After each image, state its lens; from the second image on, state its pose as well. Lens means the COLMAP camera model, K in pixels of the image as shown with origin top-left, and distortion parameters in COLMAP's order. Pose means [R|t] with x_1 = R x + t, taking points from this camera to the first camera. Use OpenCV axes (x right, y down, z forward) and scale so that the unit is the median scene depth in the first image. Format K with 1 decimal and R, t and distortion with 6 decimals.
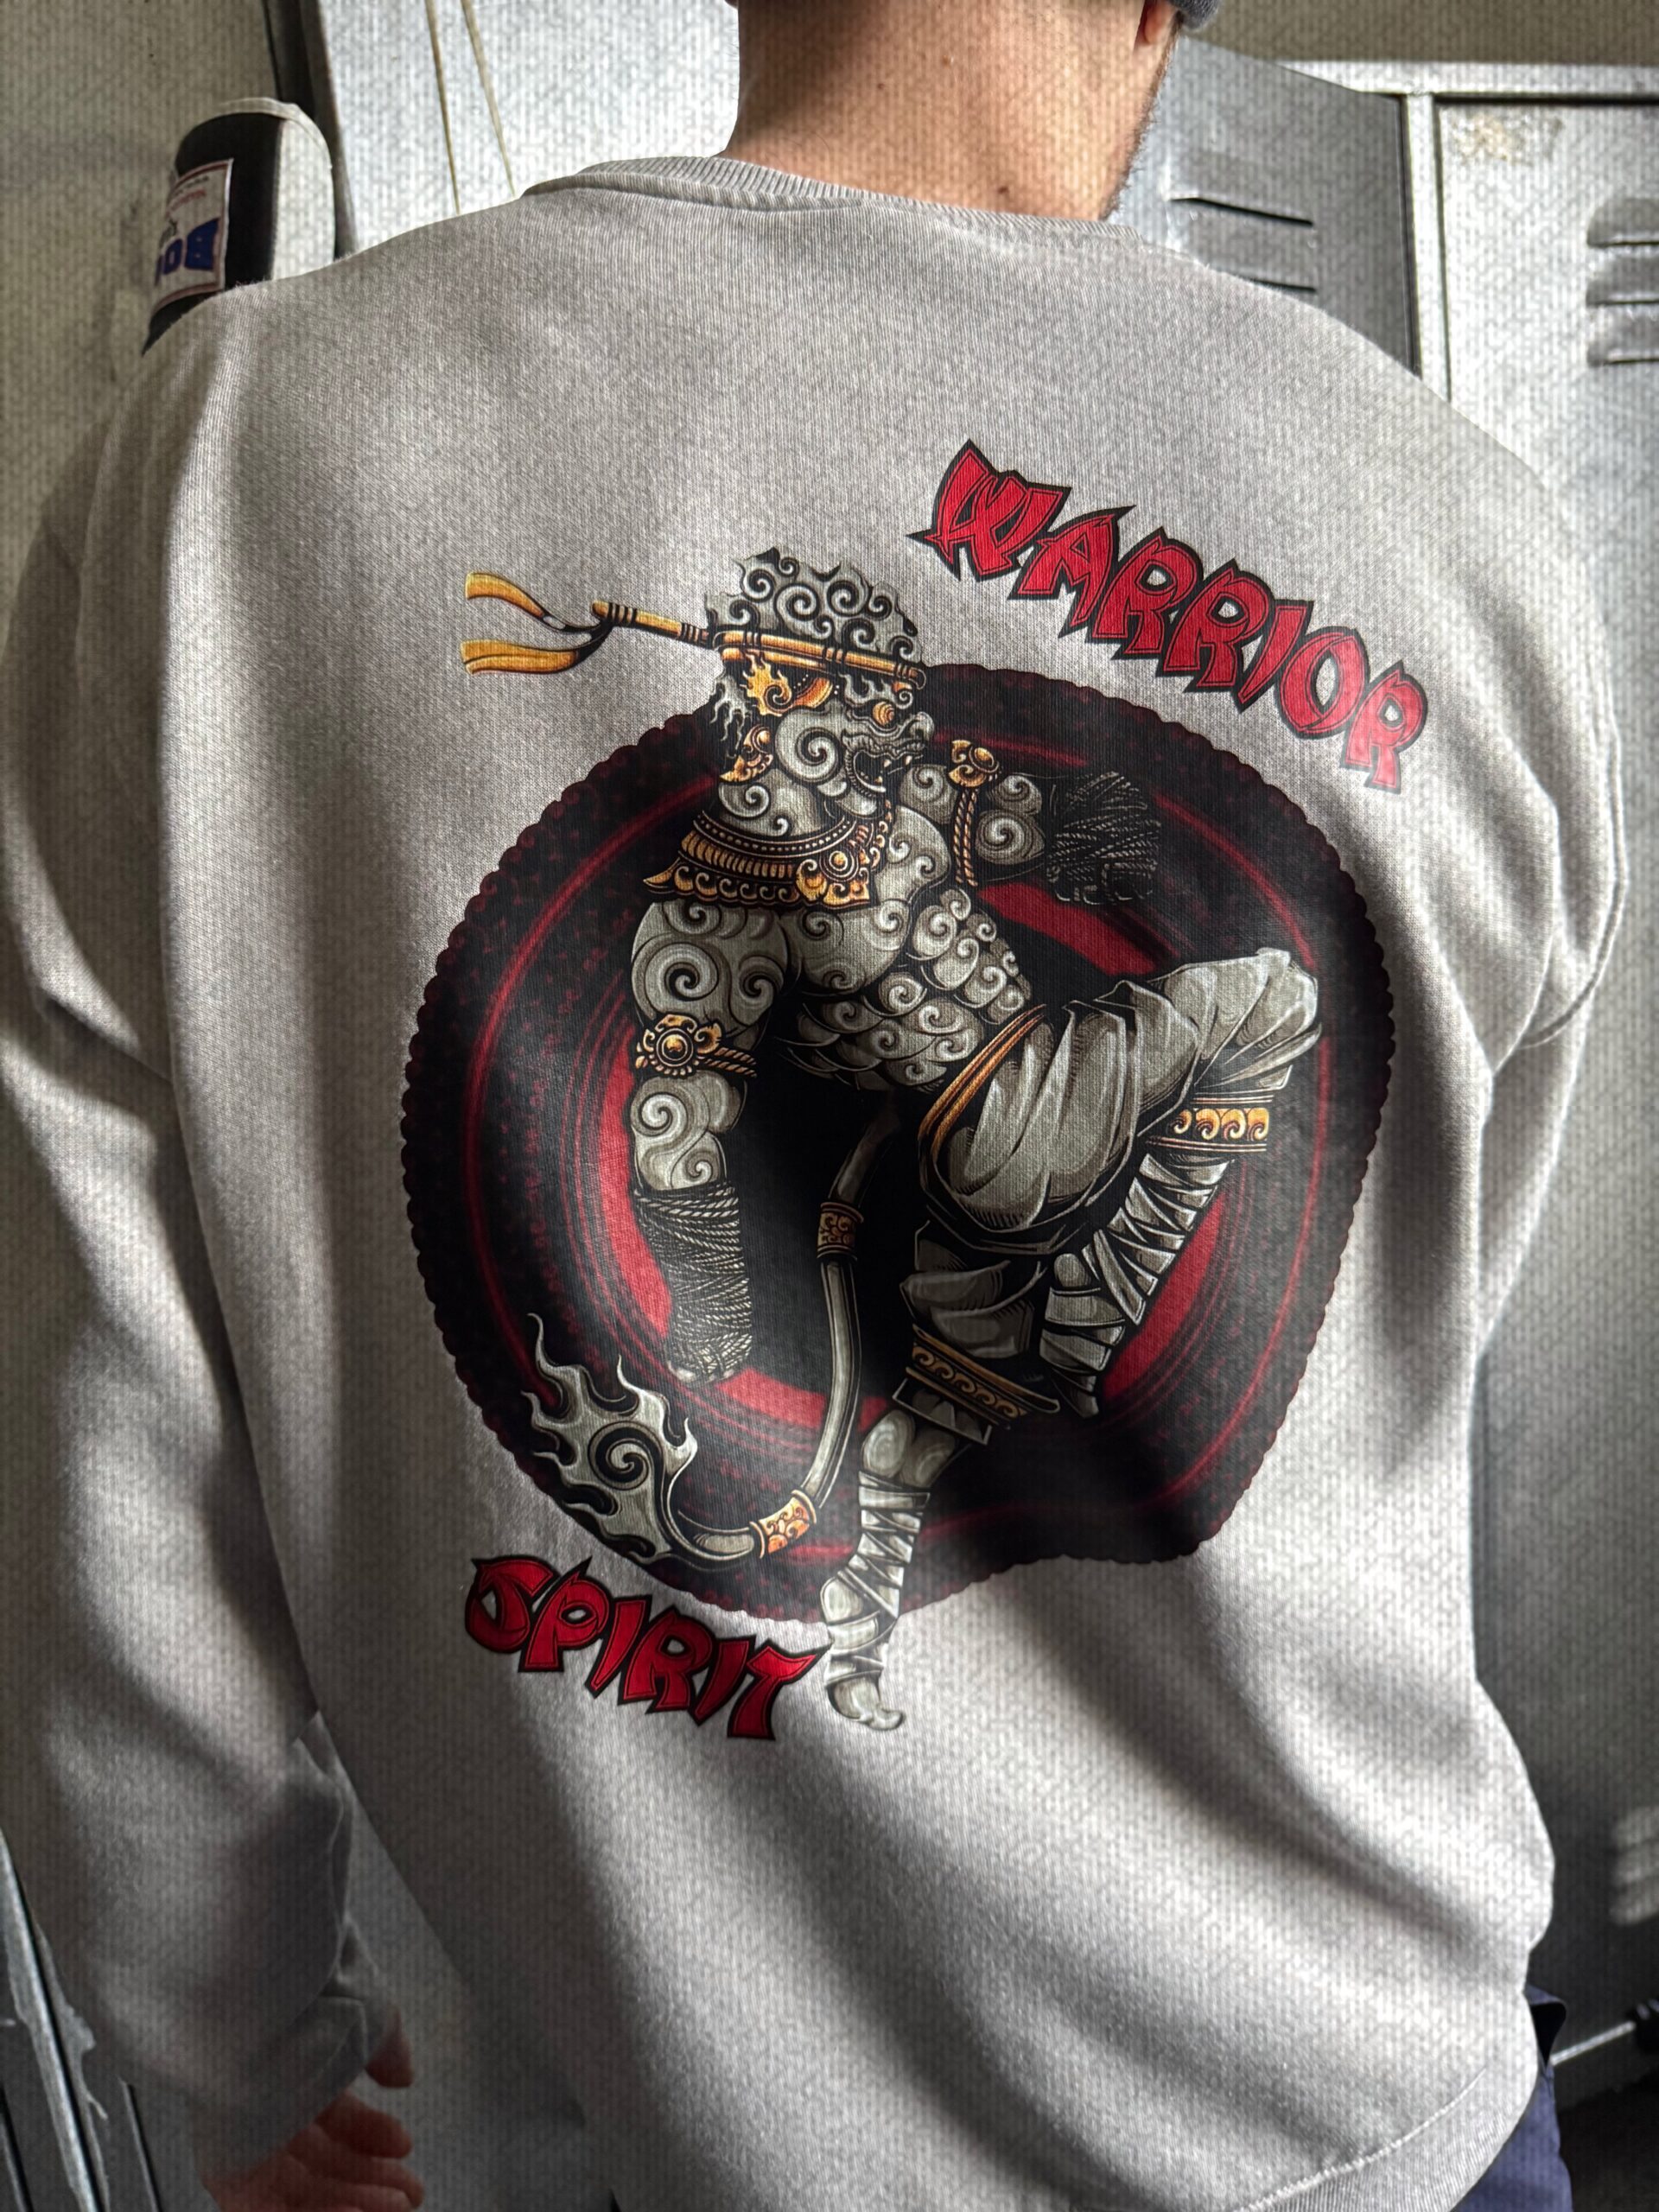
lens RADIAL K [[1560.7, 0, 829.5], [0, 1560.7, 1106.0], [0, 0, 1]] dist [-0.003045, -0.000858]
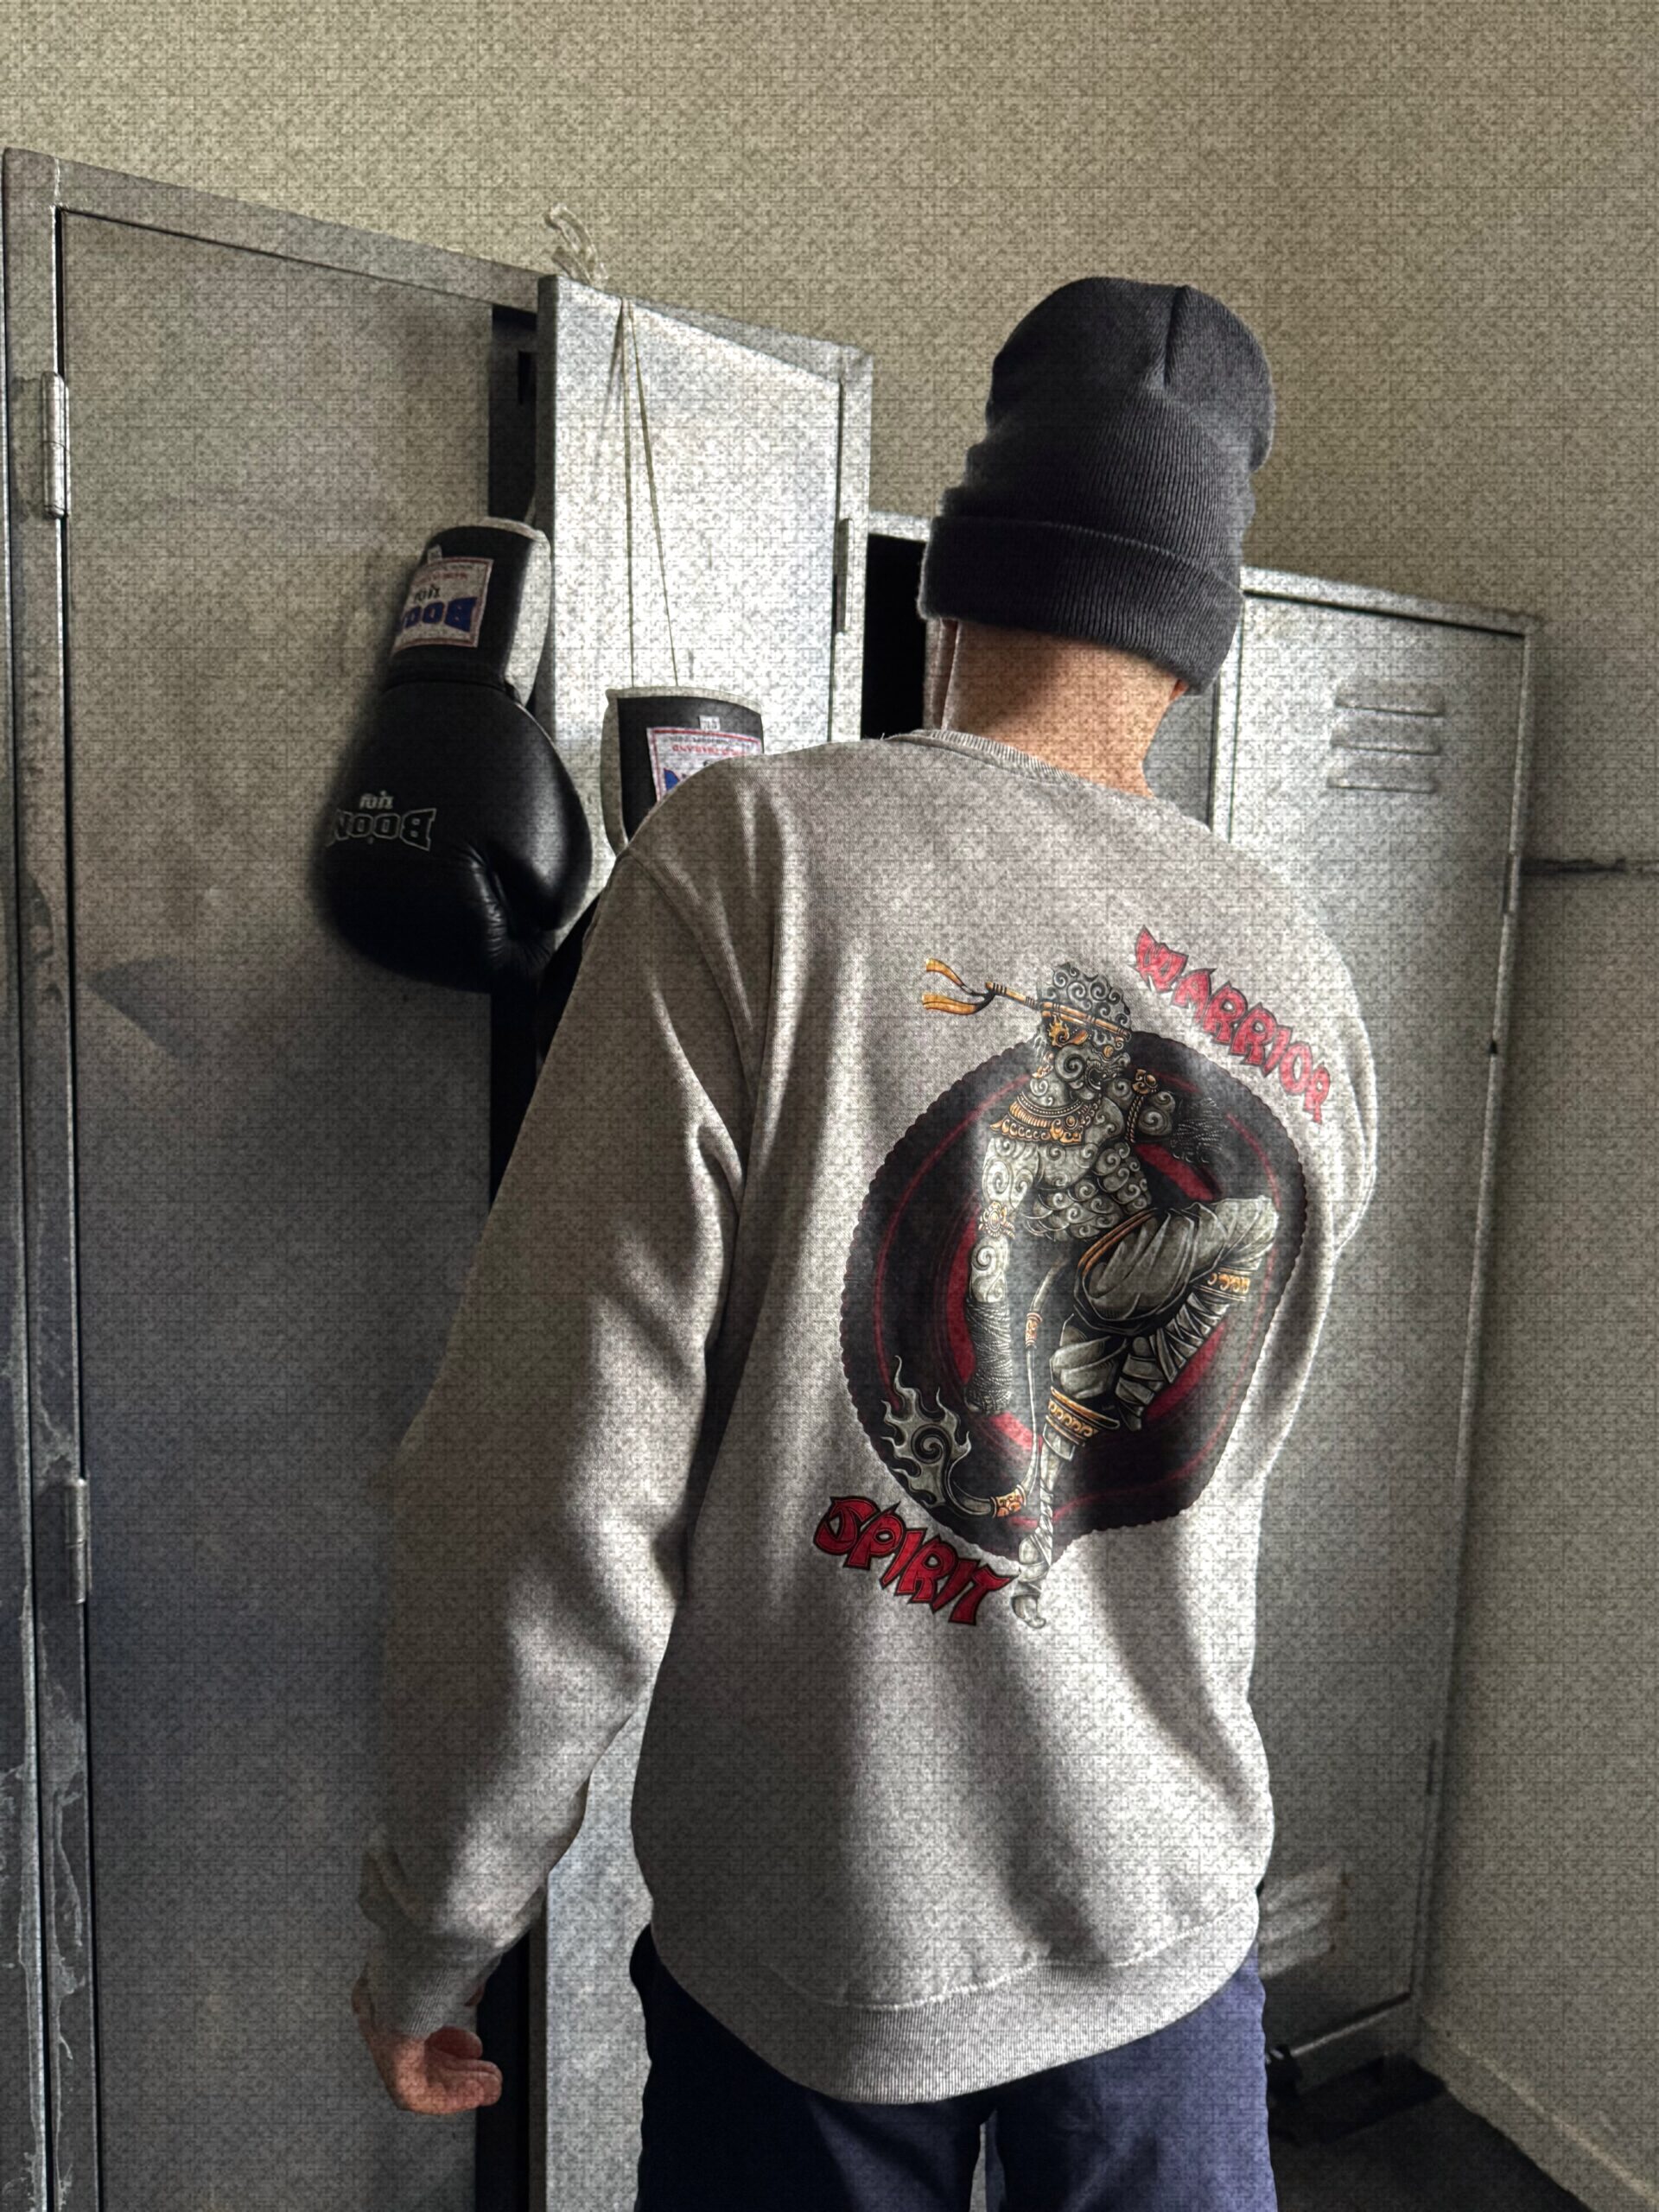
lens RADIAL K [[1560.7, 0, 829.5], [0, 1560.7, 1106.0], [0, 0, 1]] dist [-0.003045, -0.000858]
pose [[0.914471, 0.149572, -0.375994, 0.460613], [-0.220822, 0.963087, -0.153950, 0.193367], [0.339089, 0.223810, 0.913744, -0.895469]]
